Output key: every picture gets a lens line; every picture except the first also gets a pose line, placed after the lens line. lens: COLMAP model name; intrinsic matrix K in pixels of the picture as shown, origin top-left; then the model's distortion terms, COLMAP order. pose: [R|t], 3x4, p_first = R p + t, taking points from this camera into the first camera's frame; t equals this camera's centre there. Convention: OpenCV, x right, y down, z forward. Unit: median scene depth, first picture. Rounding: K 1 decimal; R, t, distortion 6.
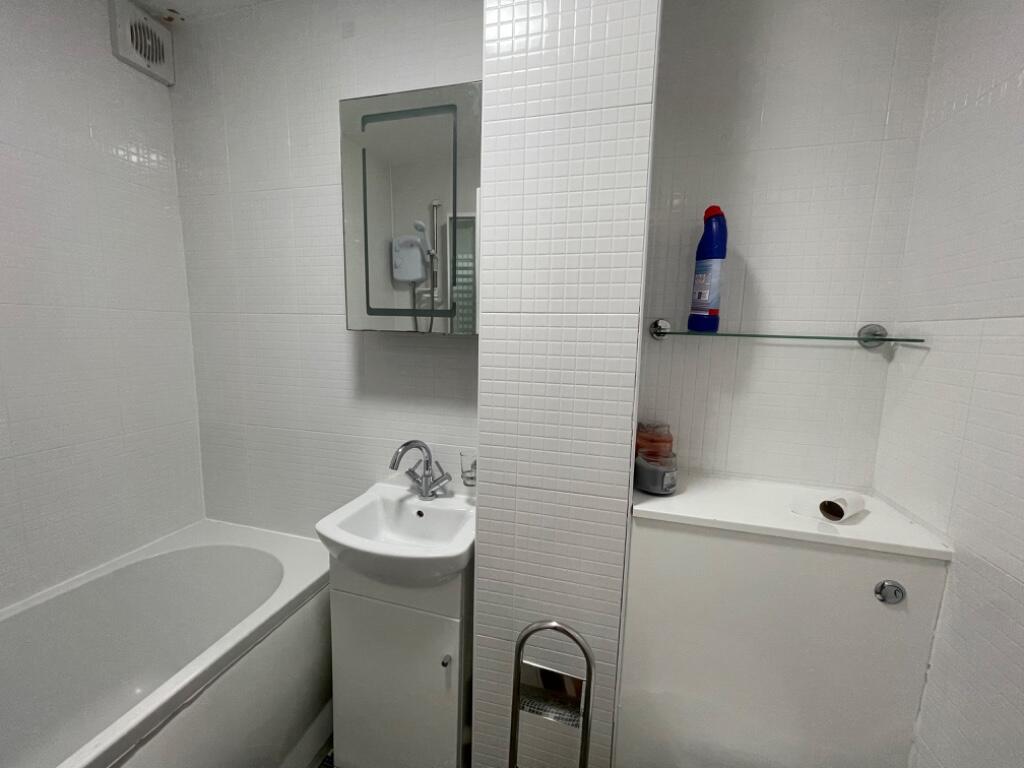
lens RADIAL K [[409.0, 0, 512.0], [0, 409.0, 384.0], [0, 0, 1]] dist [0.000375, 0.000253]
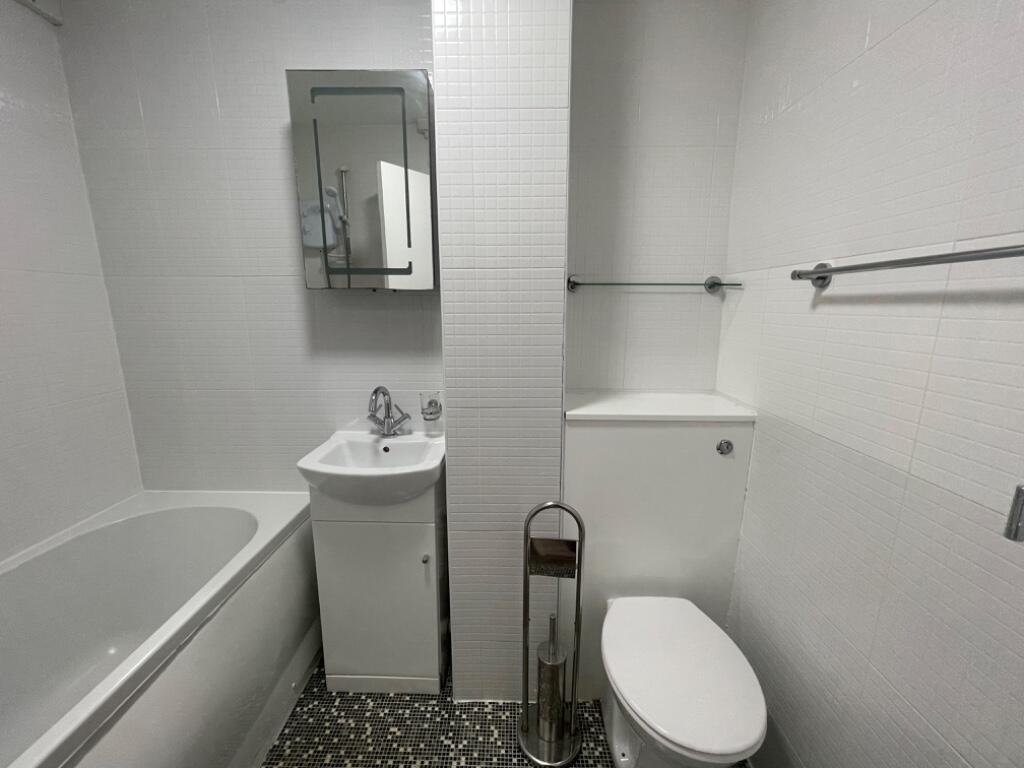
lens RADIAL K [[407.4, 0, 512.0], [0, 407.4, 384.0], [0, 0, 1]] dist [0.002409, 0.000187]
pose [[0.967952, -0.075826, 0.239413, -0.148993], [0.059631, 0.995460, 0.074189, 0.071569], [-0.243951, -0.057535, 0.968079, -0.202072]]
